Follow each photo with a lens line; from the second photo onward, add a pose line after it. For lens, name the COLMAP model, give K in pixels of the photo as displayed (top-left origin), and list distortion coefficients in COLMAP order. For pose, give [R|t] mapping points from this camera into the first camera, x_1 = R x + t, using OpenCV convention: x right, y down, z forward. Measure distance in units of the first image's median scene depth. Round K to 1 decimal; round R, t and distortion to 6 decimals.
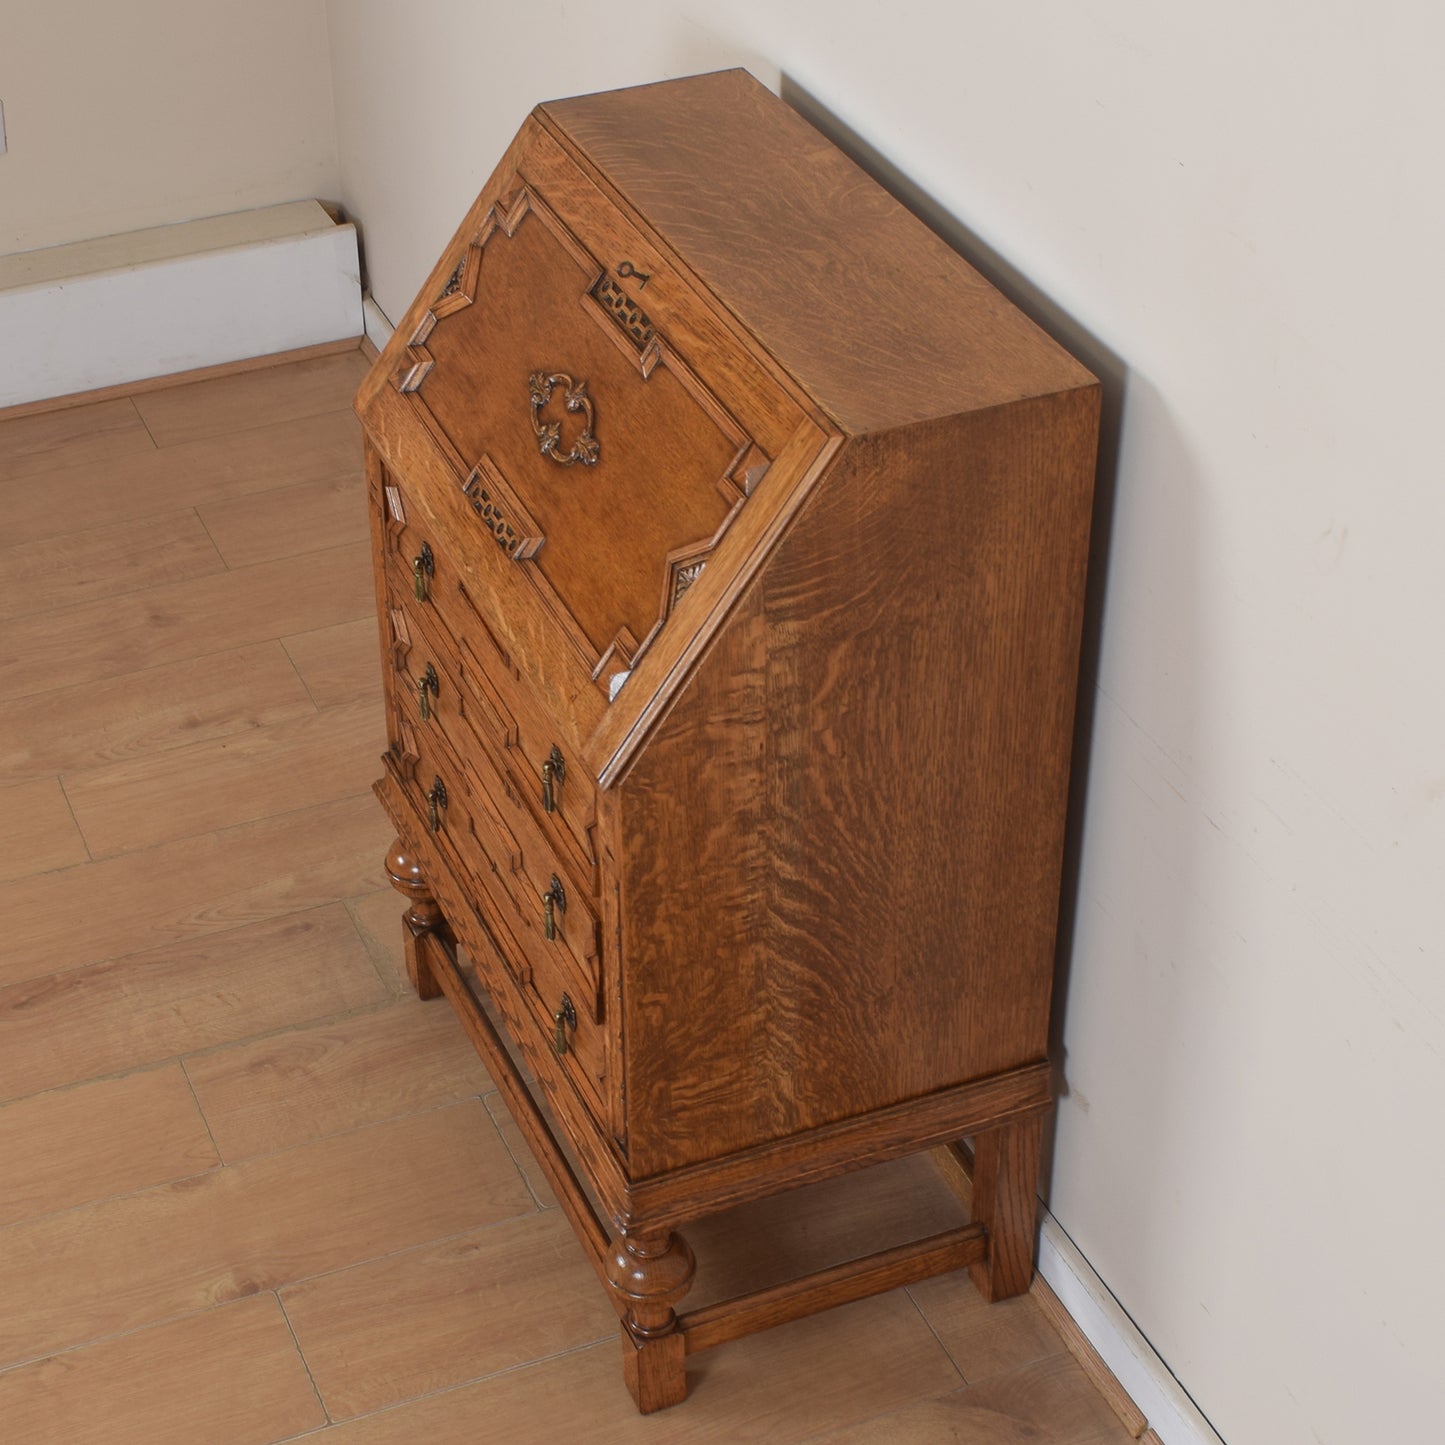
lens RADIAL K [[2870.6, 0, 633.6], [0, 2870.6, 736.6], [0, 0, 1]] dist [-0.056388, -0.166976]
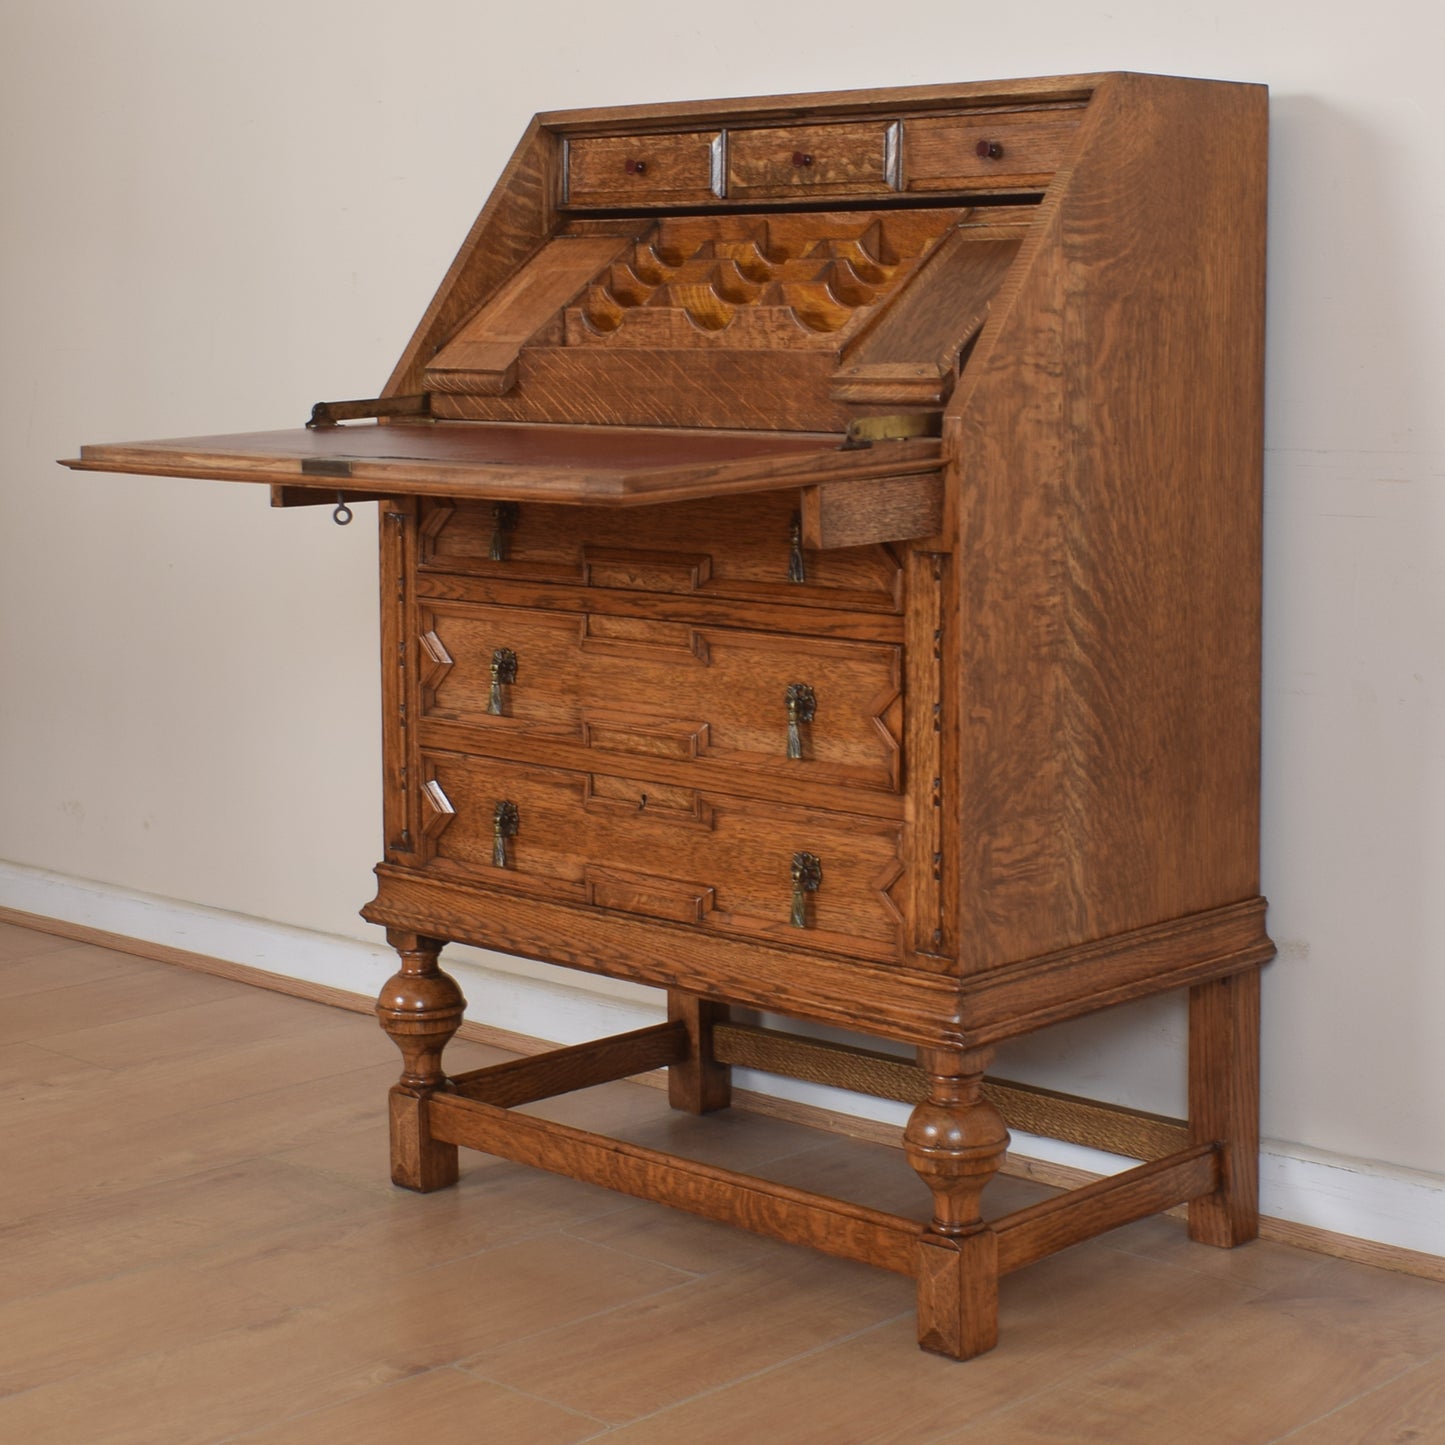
lens RADIAL K [[2903.5, 0, 818.7], [0, 2903.5, 563.9], [0, 0, 1]] dist [-0.062715, -0.117104]
pose [[0.900635, -0.020686, 0.434083, -0.435751], [0.239075, 0.857714, -0.455158, 0.454233], [-0.362904, 0.513710, 0.777433, 0.269116]]
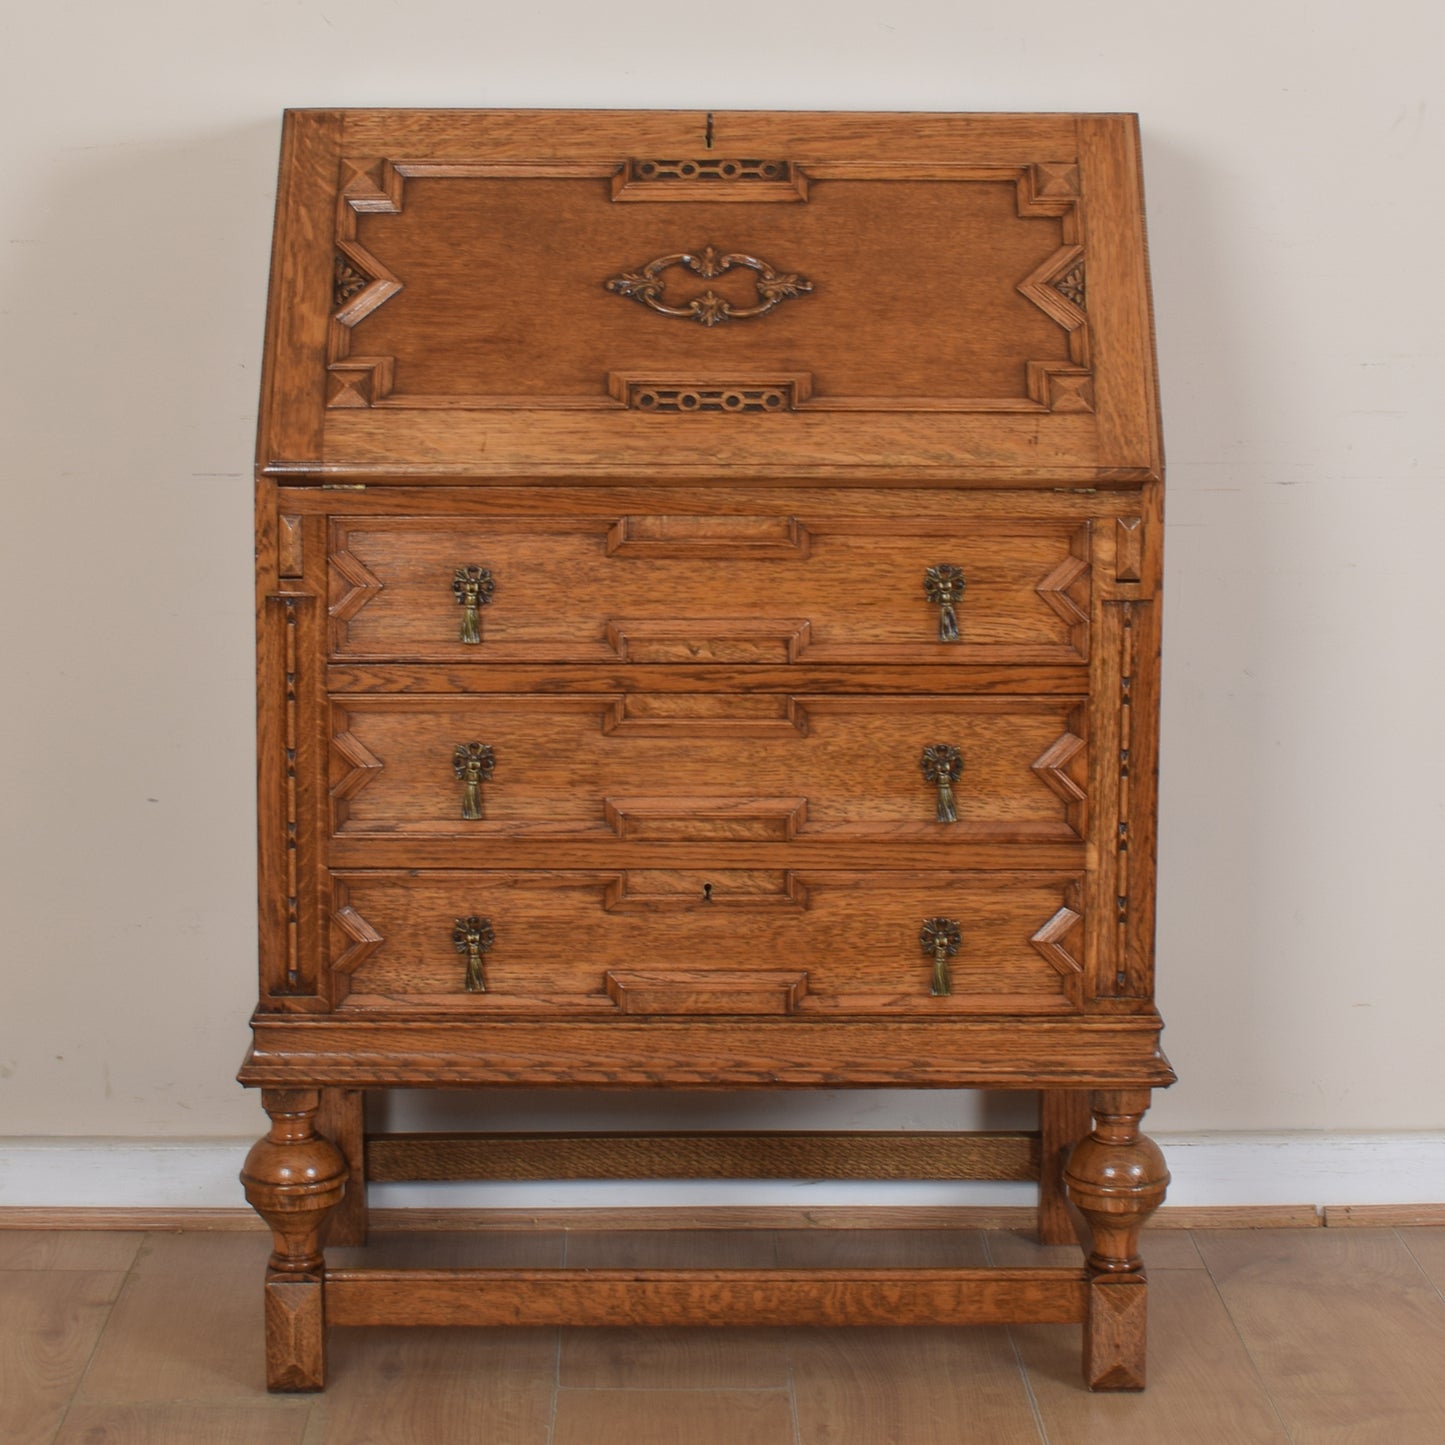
lens RADIAL K [[3486.1, 0, 717.4], [0, 3486.1, 509.5], [0, 0, 1]] dist [-0.034090, -0.196150]
pose [[0.354697, -0.080216, 0.931534, -1.078933], [0.530837, 0.837442, -0.130012, 0.095112], [-0.769677, 0.540607, 0.339620, 0.672726]]
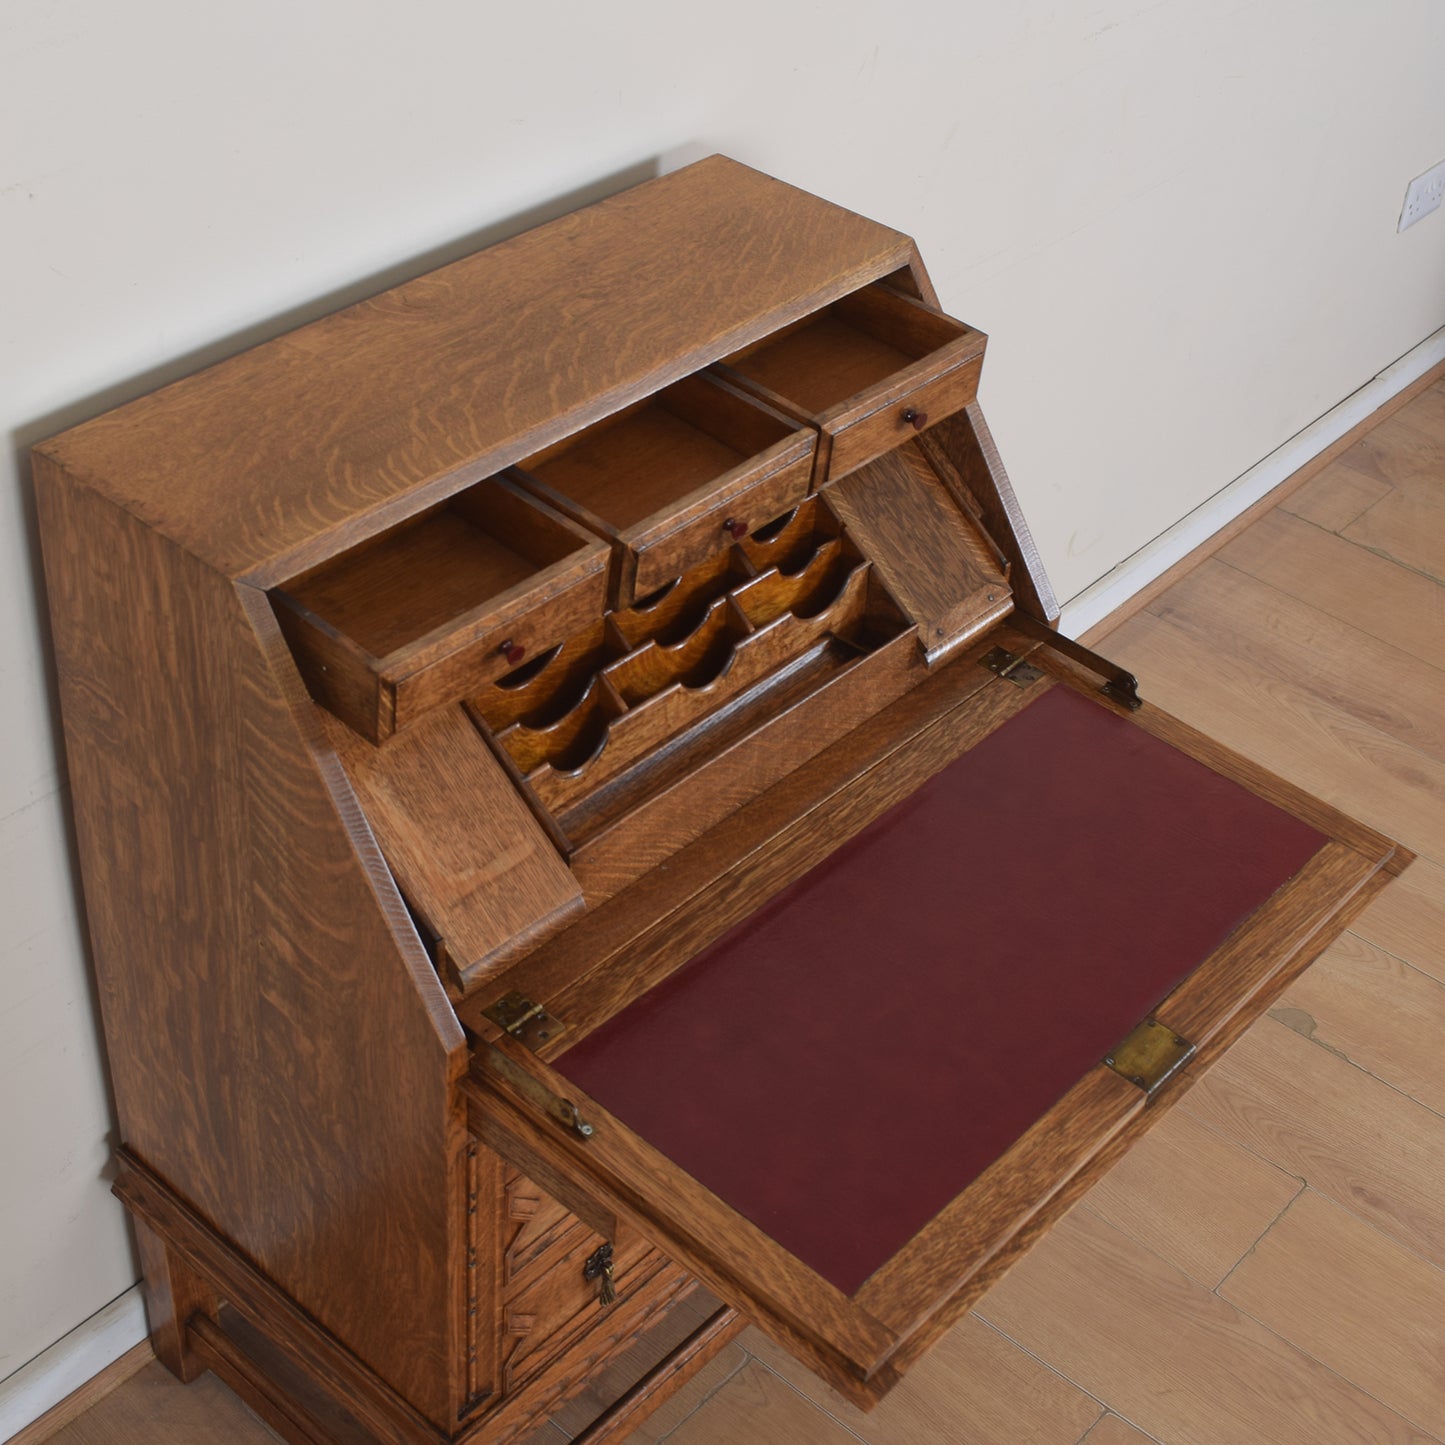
lens RADIAL K [[2239.3, 0, 627.4], [0, 2239.3, 627.1], [0, 0, 1]] dist [-0.095291, -0.018962]
pose [[-0.428717, -0.534444, 0.728403, -0.498665], [0.493716, 0.536618, 0.684314, -0.576374], [-0.756602, 0.653001, 0.033807, 1.019197]]
